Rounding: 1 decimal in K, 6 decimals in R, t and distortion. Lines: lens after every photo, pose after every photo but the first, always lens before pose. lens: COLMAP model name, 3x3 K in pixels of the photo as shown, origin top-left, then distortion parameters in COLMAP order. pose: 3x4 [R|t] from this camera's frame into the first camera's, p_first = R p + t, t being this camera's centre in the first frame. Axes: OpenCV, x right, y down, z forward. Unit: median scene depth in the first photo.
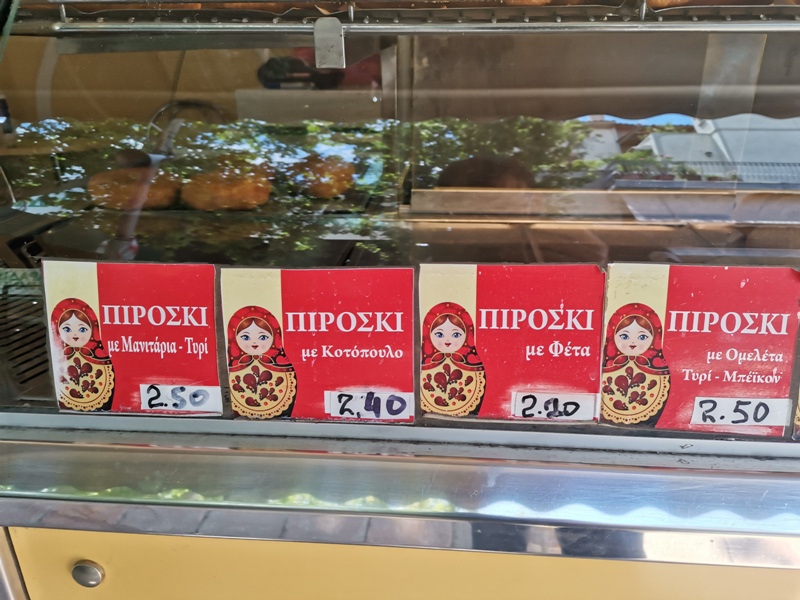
lens RADIAL K [[601.7, 0, 400.0], [0, 601.7, 300.0], [0, 0, 1]] dist [0.096389, -0.129932]
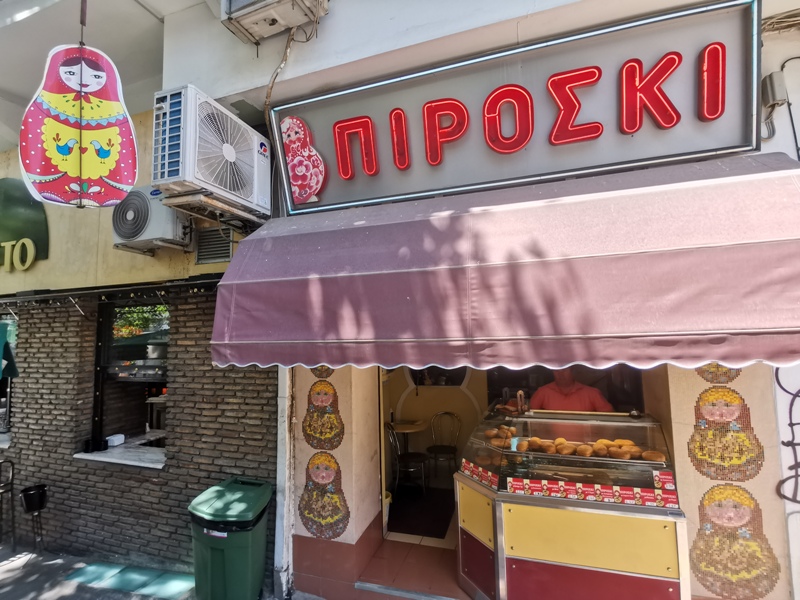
lens RADIAL K [[383.3, 0, 400.0], [0, 383.3, 300.0], [0, 0, 1]] dist [0.001898, -0.012141]
pose [[0.965416, -0.049057, -0.256056, -0.536595], [-0.071175, 0.895236, -0.439870, 0.265591], [0.250809, 0.442883, 0.860784, -7.414936]]
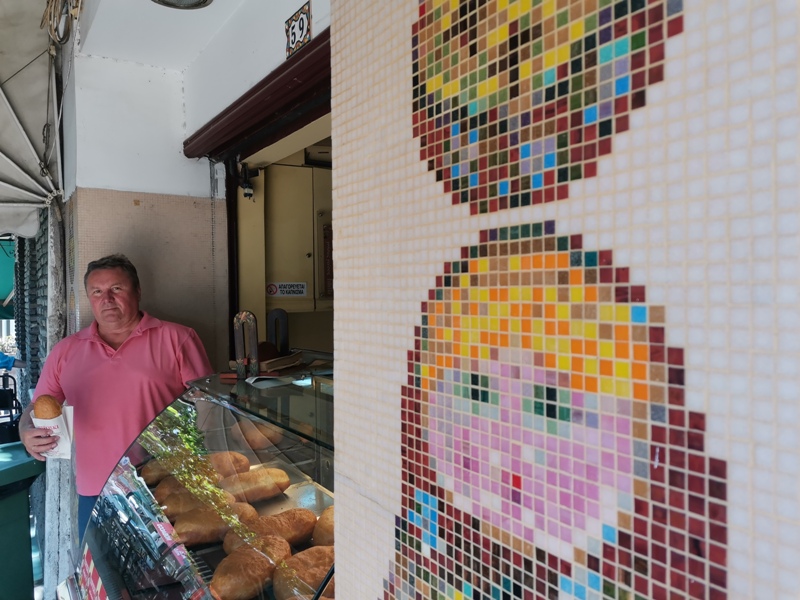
lens RADIAL K [[601.7, 0, 400.0], [0, 601.7, 300.0], [0, 0, 1]] dist [0.096389, -0.129932]
pose [[0.600724, -0.001123, -0.799456, 3.927732], [-0.283893, 0.934525, -0.214635, -1.292703], [0.747352, 0.355896, 0.561073, -0.296587]]
